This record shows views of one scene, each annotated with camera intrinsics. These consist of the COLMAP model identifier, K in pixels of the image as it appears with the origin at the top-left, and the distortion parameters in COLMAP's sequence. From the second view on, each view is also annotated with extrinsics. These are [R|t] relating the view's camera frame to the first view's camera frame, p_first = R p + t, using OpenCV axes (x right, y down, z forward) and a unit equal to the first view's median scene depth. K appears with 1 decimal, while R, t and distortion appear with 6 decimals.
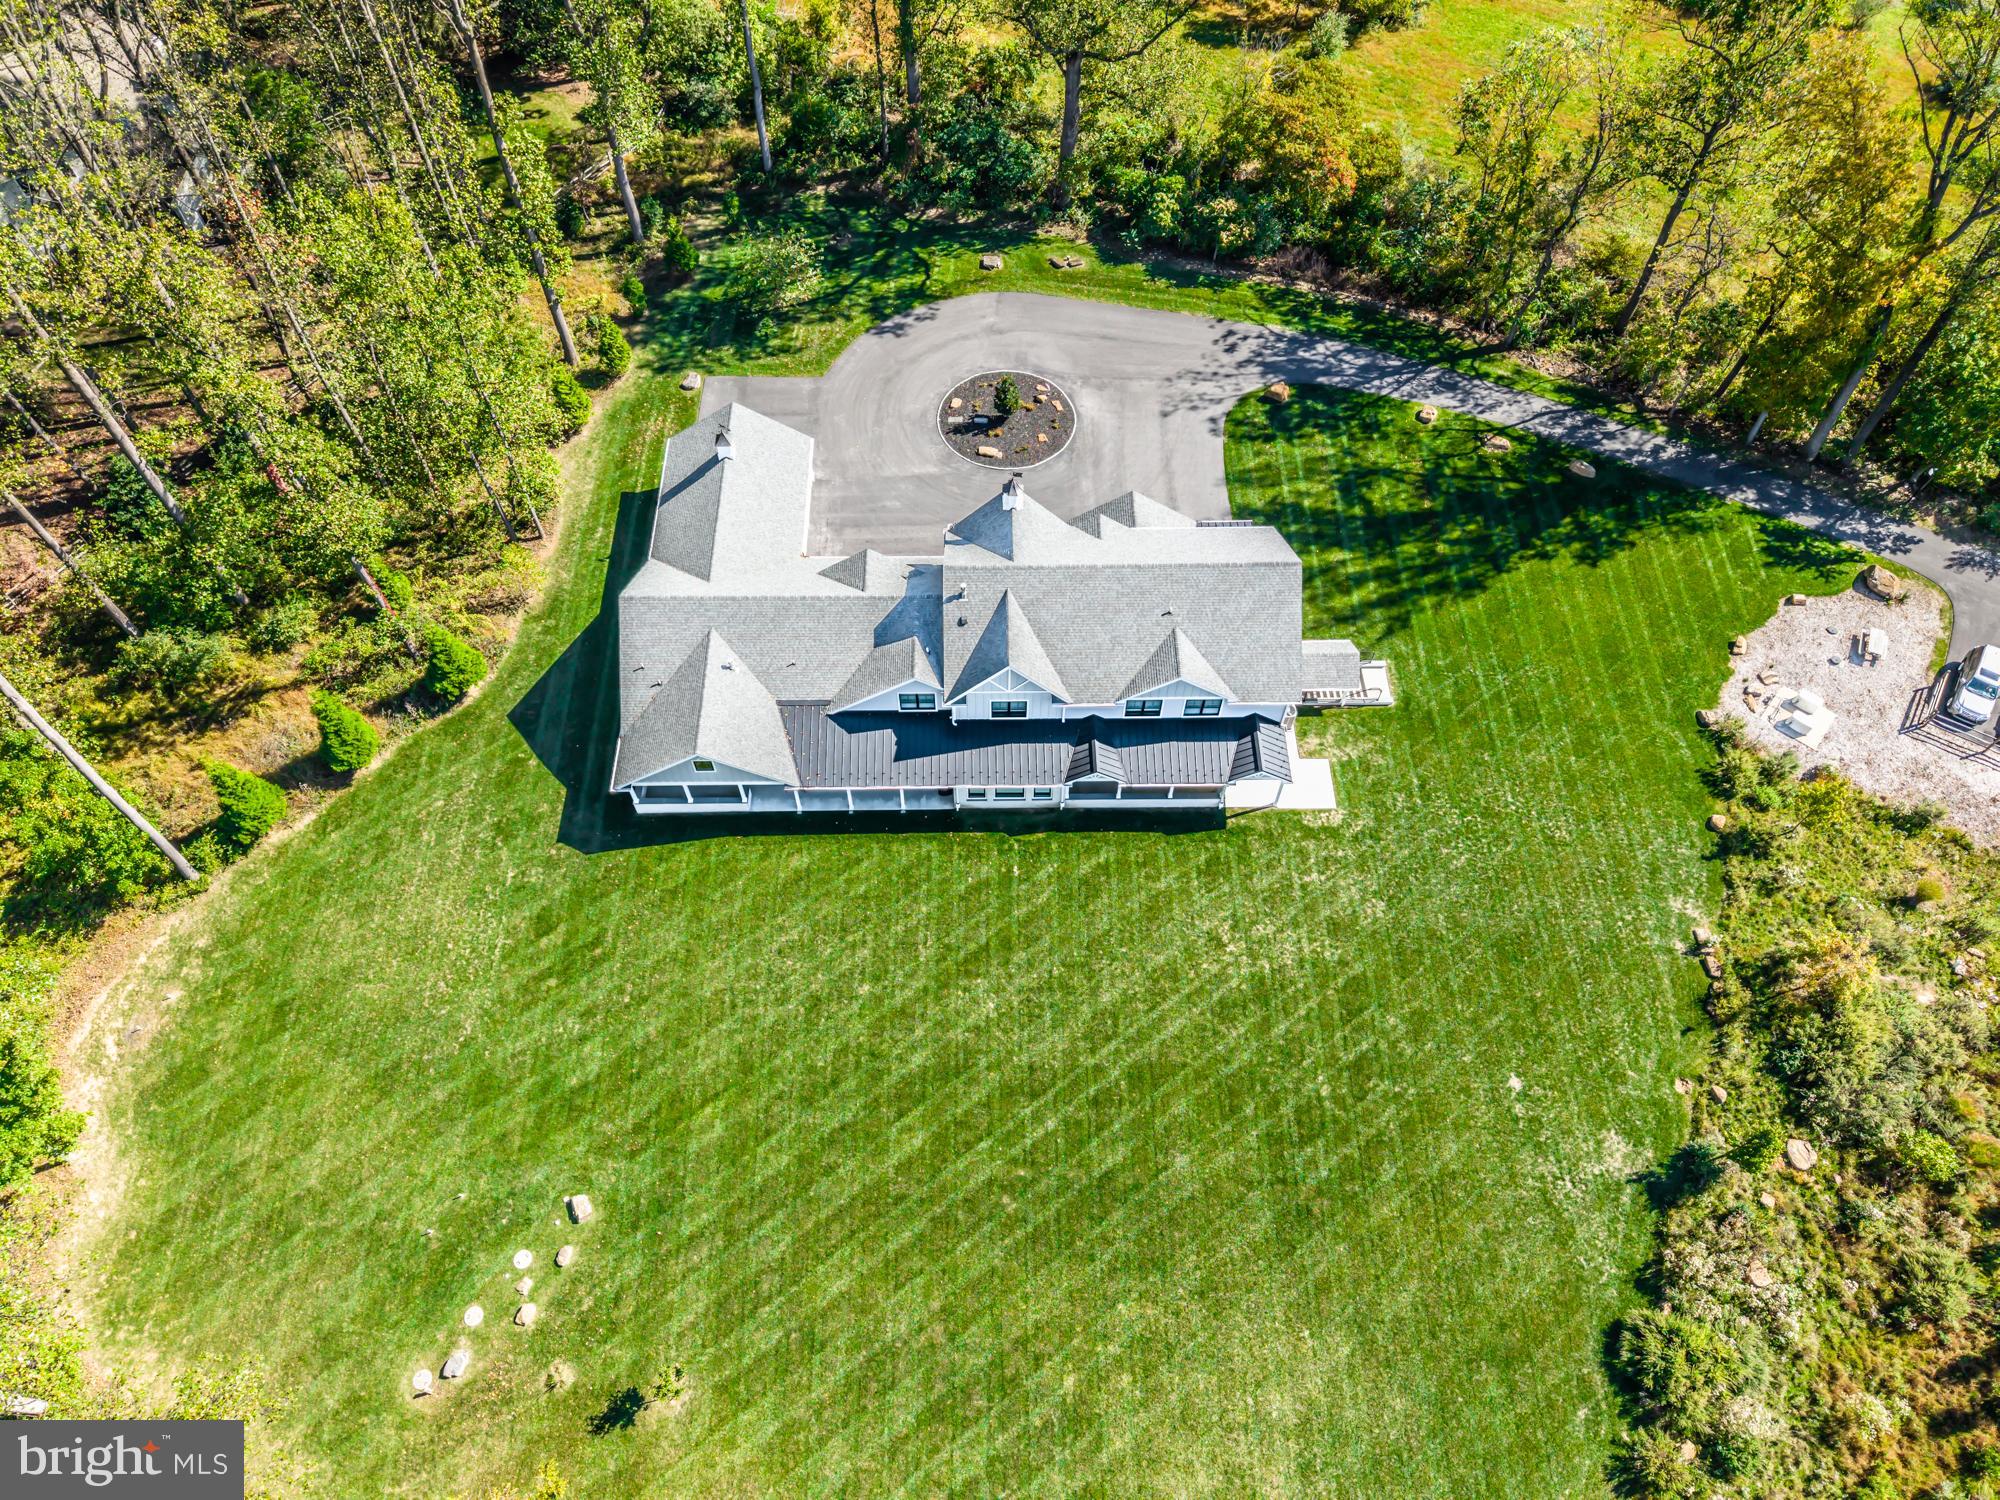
lens RADIAL K [[1342.1, 0, 1010.5], [0, 1342.1, 748.0], [0, 0, 1]] dist [0.001838, -0.002107]
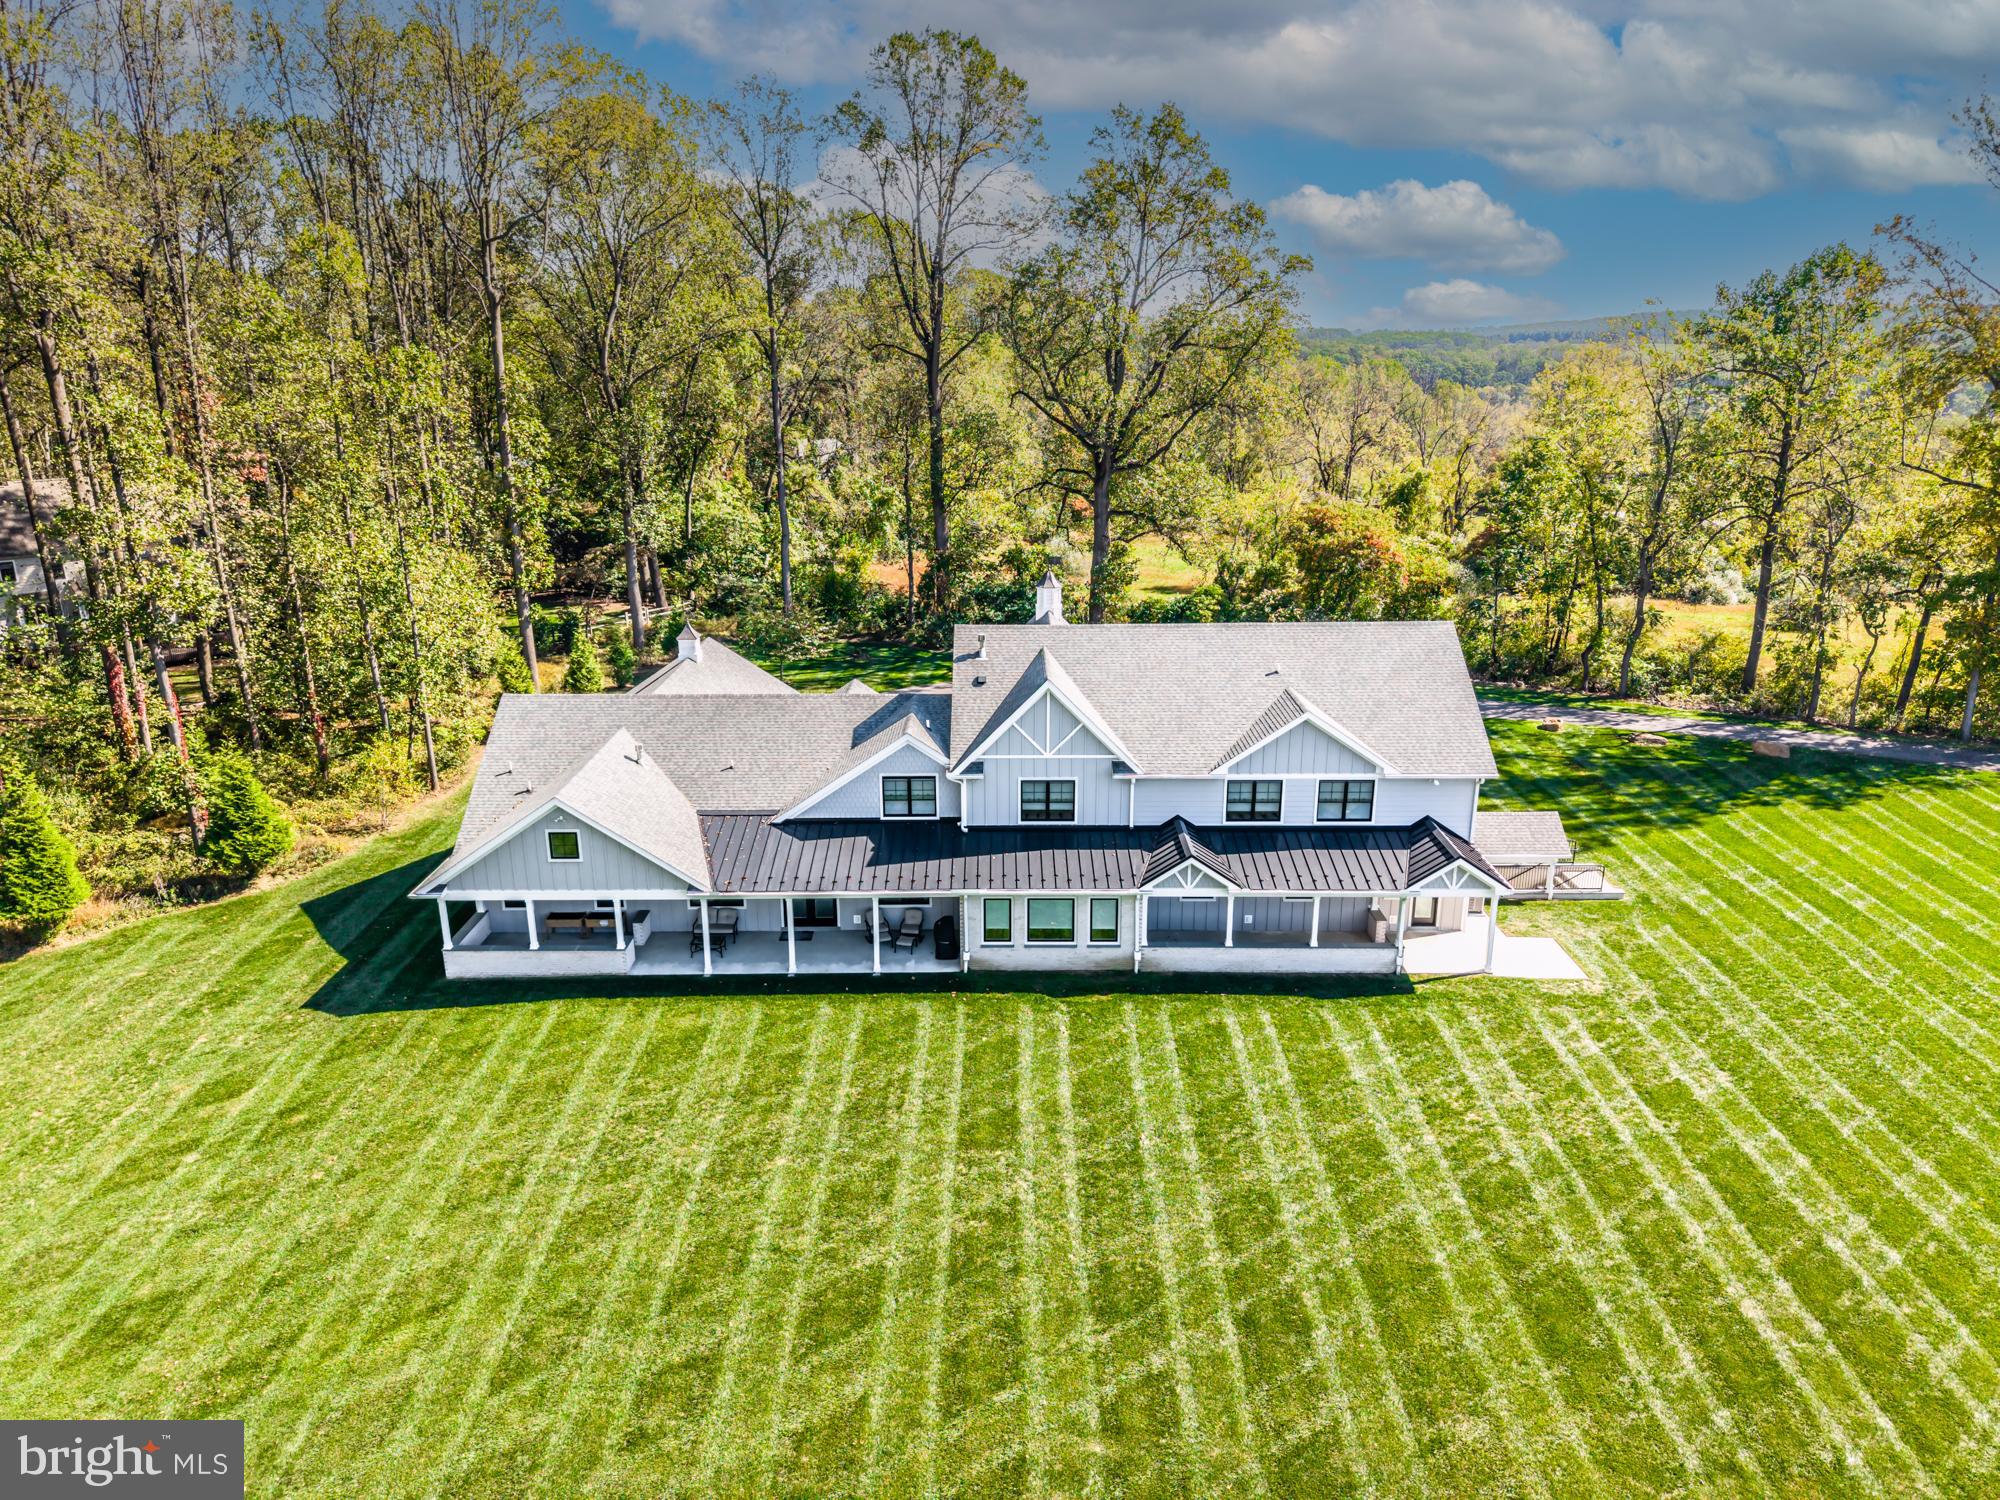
lens RADIAL K [[1333.1, 0, 1000.0], [0, 1333.1, 750.0], [0, 0, 1]] dist [0.001078, -0.001718]
pose [[0.999732, -0.006075, -0.022350, -0.009720], [-0.009104, 0.784251, -0.620376, 0.343528], [0.021297, 0.620413, 0.783986, 0.460090]]
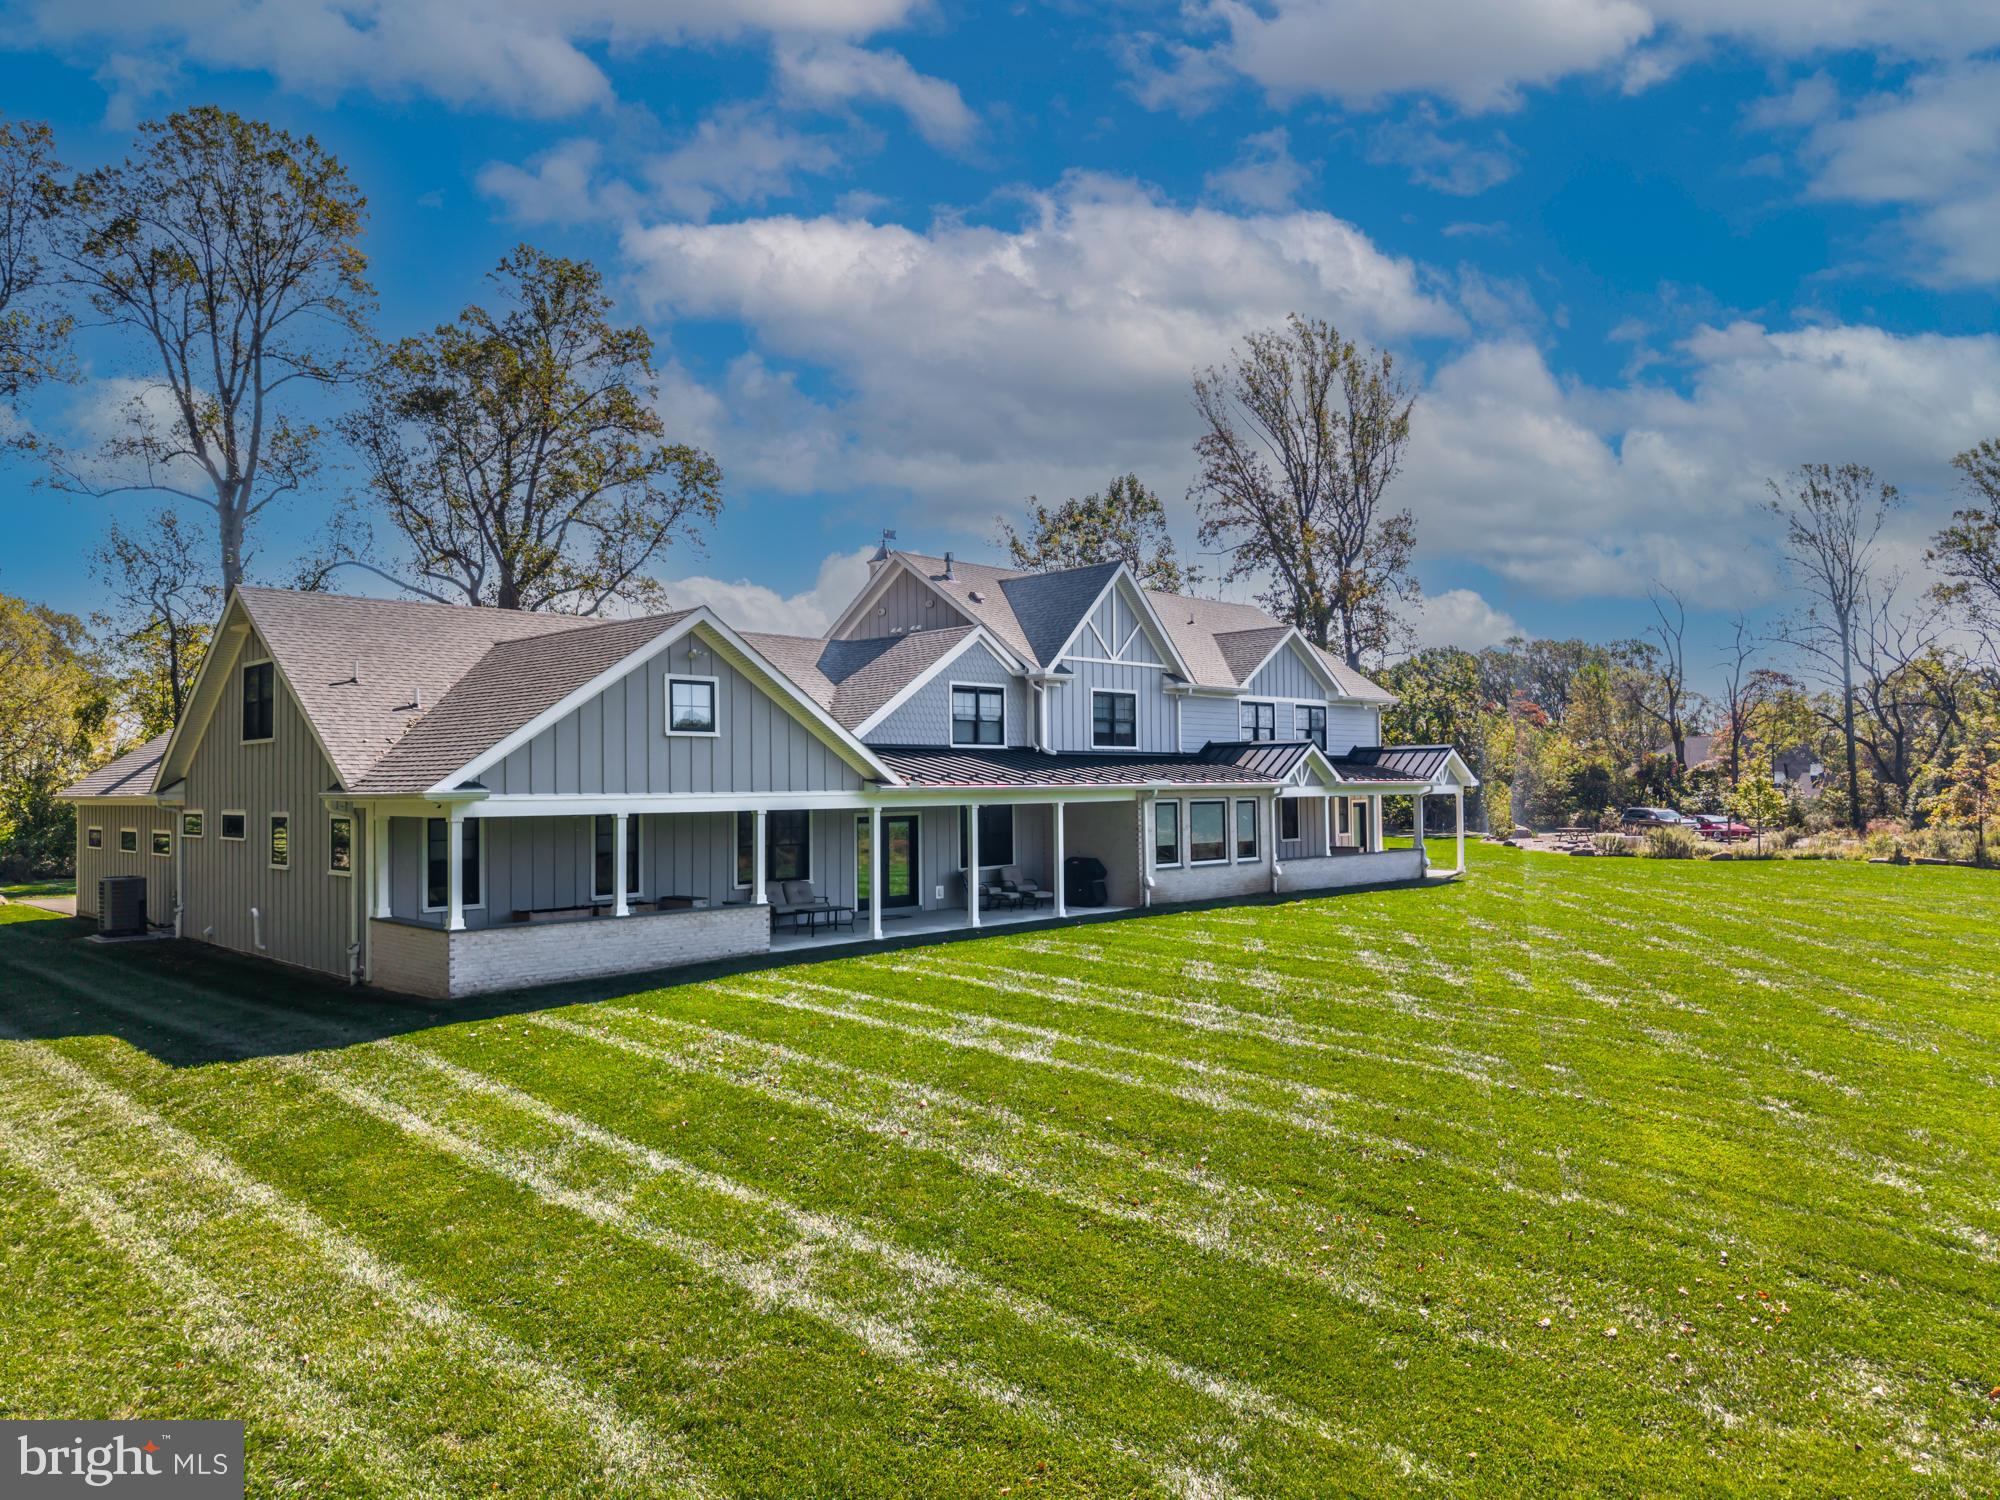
lens RADIAL K [[1342.1, 0, 1010.5], [0, 1342.1, 748.0], [0, 0, 1]] dist [0.001838, -0.002107]
pose [[0.677423, 0.023594, 0.735215, -0.409712], [0.608224, 0.544171, -0.577877, 0.252273], [-0.413717, 0.838643, 0.354283, 0.811743]]
